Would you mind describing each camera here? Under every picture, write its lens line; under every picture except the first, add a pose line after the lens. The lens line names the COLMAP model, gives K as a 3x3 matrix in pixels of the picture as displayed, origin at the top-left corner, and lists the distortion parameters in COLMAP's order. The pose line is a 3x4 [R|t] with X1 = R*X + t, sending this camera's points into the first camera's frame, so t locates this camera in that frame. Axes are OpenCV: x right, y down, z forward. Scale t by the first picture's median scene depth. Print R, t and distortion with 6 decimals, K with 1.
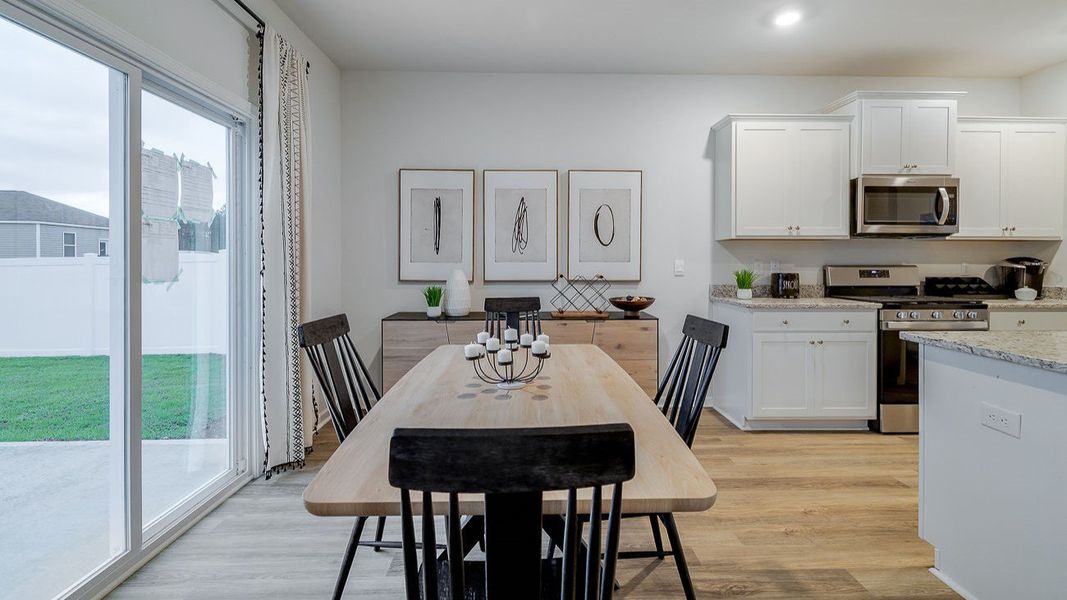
lens RADIAL K [[455.5, 0, 536.3], [0, 455.5, 273.0], [0, 0, 1]] dist [0.002211, 0.000343]
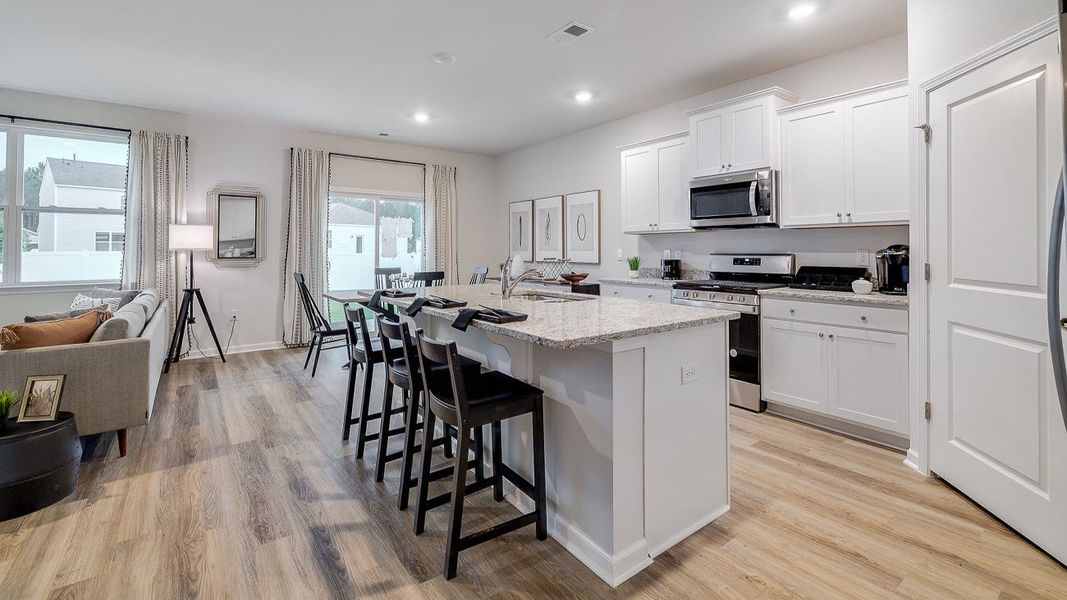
lens RADIAL K [[455.5, 0, 538.4], [0, 455.5, 244.4], [0, 0, 1]] dist [0.002211, 0.000343]
pose [[0.587851, -0.011646, -0.808886, 1.339398], [-0.022481, 0.999275, -0.030725, 0.005354], [0.808657, 0.036246, 0.587163, -0.032834]]
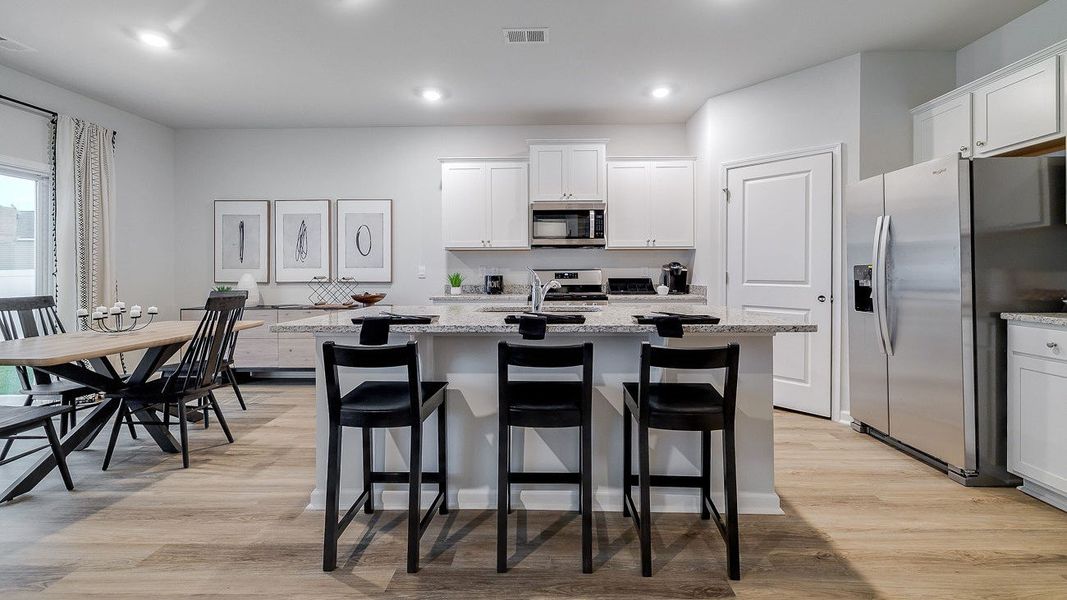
lens RADIAL K [[455.5, 0, 542.1], [0, 455.5, 268.0], [0, 0, 1]] dist [0.002211, 0.000343]
pose [[0.998956, -0.005549, -0.045344, 0.739304], [0.003684, 0.999148, -0.041100, 0.032938], [0.045534, 0.040890, 0.998126, -0.306769]]
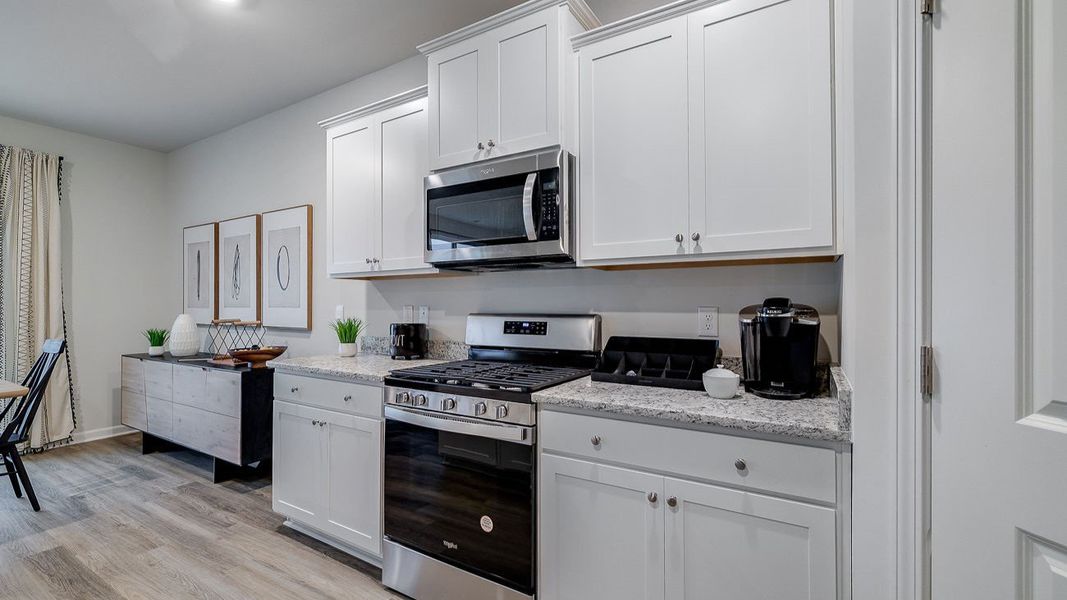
lens RADIAL K [[455.5, 0, 538.2], [0, 455.5, 300.4], [0, 0, 1]] dist [0.002211, 0.000343]
pose [[0.846900, -0.006951, -0.531708, 1.090439], [-0.014710, 0.999226, -0.036492, -0.012953], [0.531549, 0.038726, 0.846141, 0.501865]]
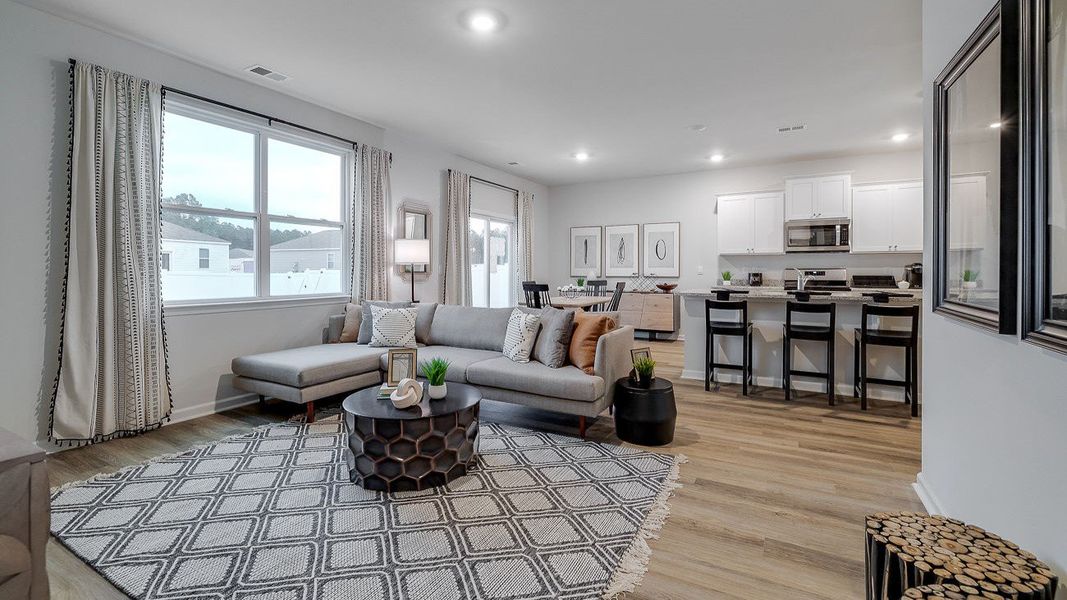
lens RADIAL K [[455.5, 0, 536.1], [0, 455.5, 274.1], [0, 0, 1]] dist [0.002211, 0.000343]
pose [[0.864777, 0.001759, -0.502153, 0.702230], [-0.014470, 0.999666, -0.021418, 0.058065], [0.501948, 0.025788, 0.864513, -1.062306]]
